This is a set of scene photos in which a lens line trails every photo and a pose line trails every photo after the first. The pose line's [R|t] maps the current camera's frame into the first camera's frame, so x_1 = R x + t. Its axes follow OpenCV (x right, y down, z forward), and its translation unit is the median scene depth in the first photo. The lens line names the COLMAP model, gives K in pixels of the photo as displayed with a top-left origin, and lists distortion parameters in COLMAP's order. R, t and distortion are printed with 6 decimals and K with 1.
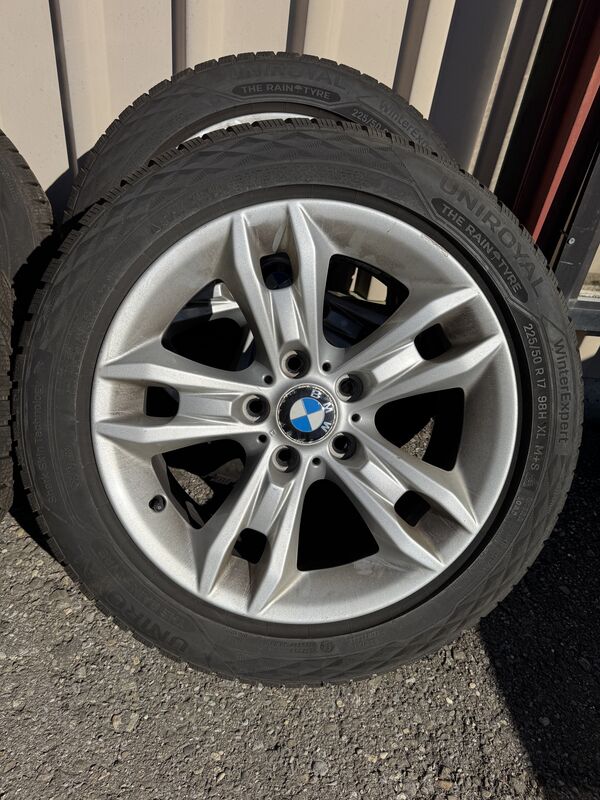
lens RADIAL K [[571.3, 0, 300.0], [0, 571.3, 400.0], [0, 0, 1]] dist [0.058134, -0.103587]
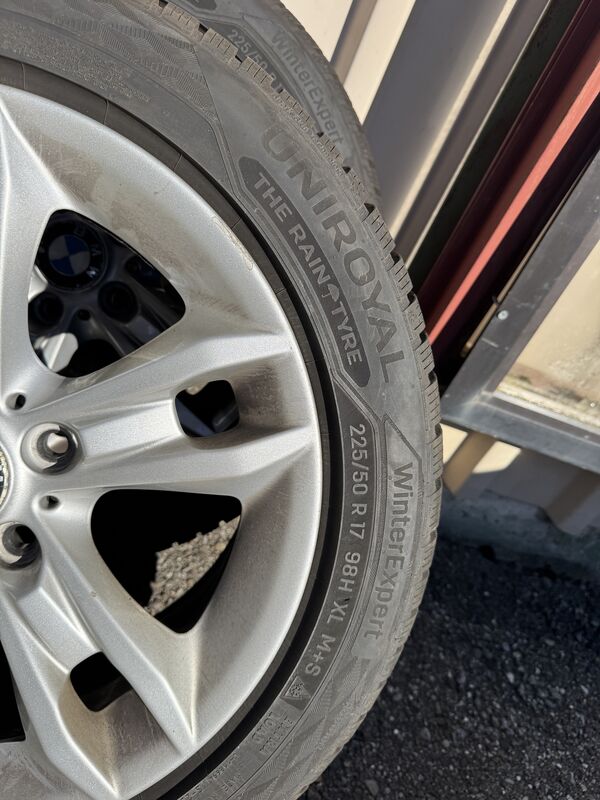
lens RADIAL K [[575.7, 0, 300.0], [0, 575.7, 400.0], [0, 0, 1]] dist [0.129424, -0.271775]
pose [[0.961592, 0.261065, 0.084769, 0.279392], [-0.258785, 0.965224, -0.037052, -0.116238], [-0.091495, 0.013692, 0.995711, 0.427077]]
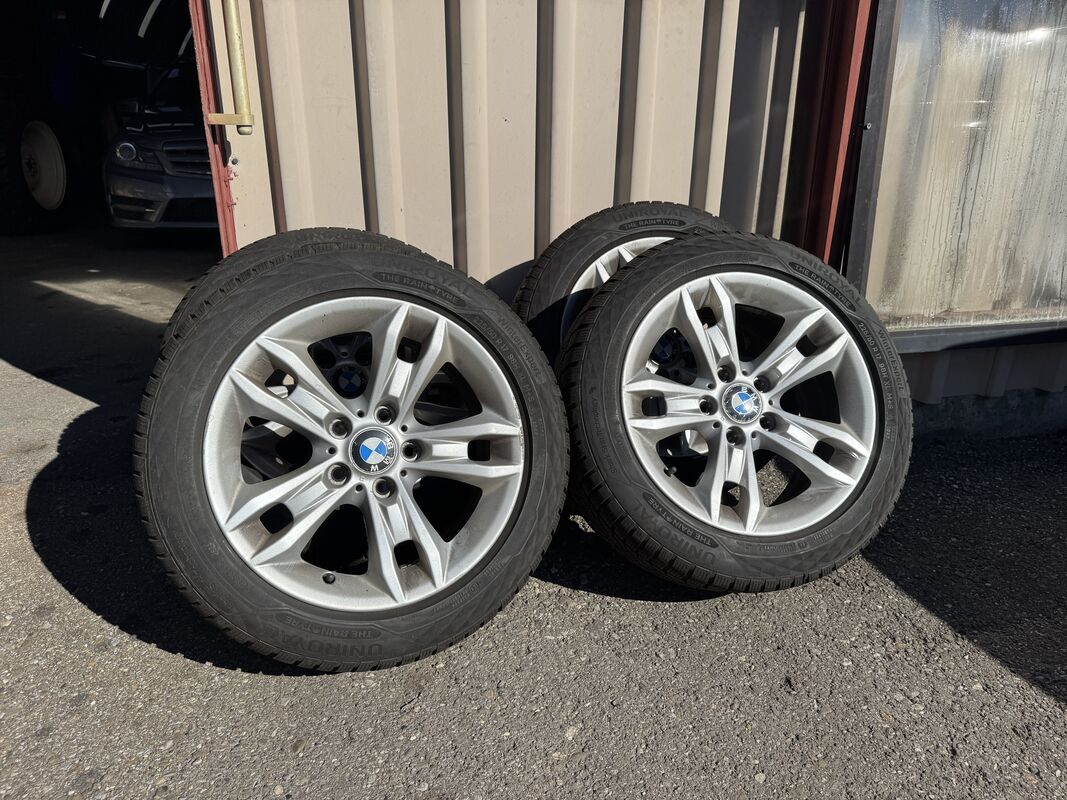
lens RADIAL K [[767.9, 0, 533.5], [0, 767.9, 400.0], [0, 0, 1]] dist [0.129424, -0.271775]
pose [[0.975256, -0.160929, 0.151585, -0.883625], [0.197647, 0.941876, -0.271670, 0.491291], [-0.099055, 0.294908, 0.950377, -0.962168]]
